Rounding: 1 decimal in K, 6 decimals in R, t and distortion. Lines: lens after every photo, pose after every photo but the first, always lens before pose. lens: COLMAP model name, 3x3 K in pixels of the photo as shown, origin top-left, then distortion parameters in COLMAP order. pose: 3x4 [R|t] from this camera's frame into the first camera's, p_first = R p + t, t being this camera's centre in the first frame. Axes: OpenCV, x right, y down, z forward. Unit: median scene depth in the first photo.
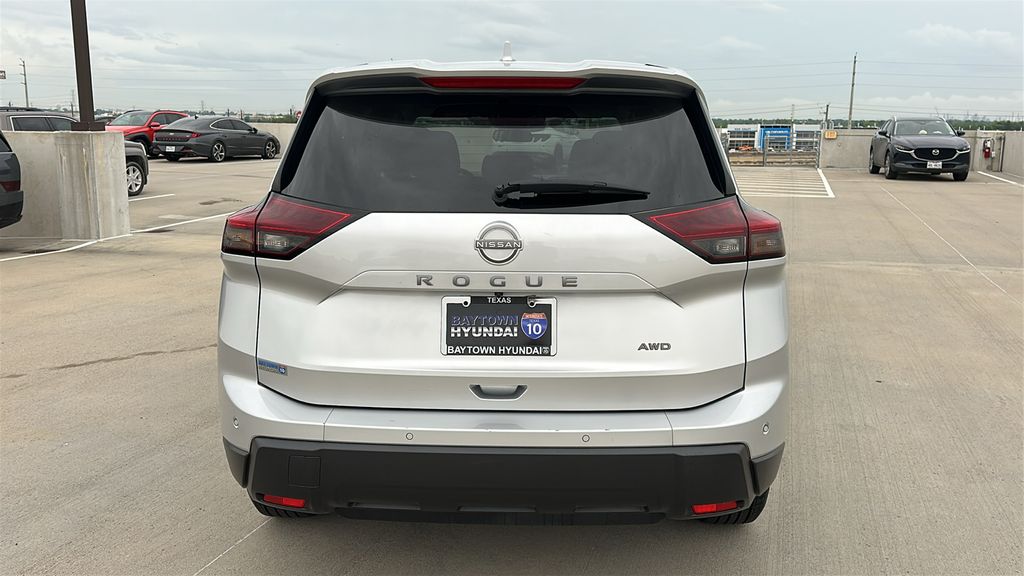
lens RADIAL K [[882.4, 0, 467.1], [0, 882.4, 296.4], [0, 0, 1]] dist [0.091740, -0.158129]
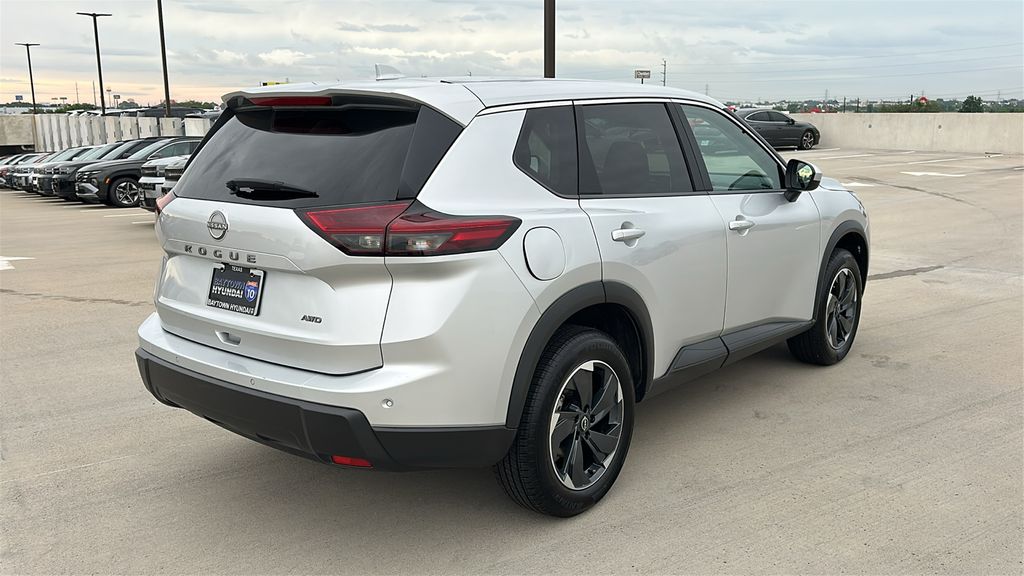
lens RADIAL K [[882.4, 0, 513.2], [0, 882.4, 296.2], [0, 0, 1]] dist [0.091740, -0.158129]
pose [[0.788655, 0.110696, -0.604789, 1.146028], [-0.103589, 0.993520, 0.046765, -0.059127], [0.606047, 0.025768, 0.795012, 0.194035]]
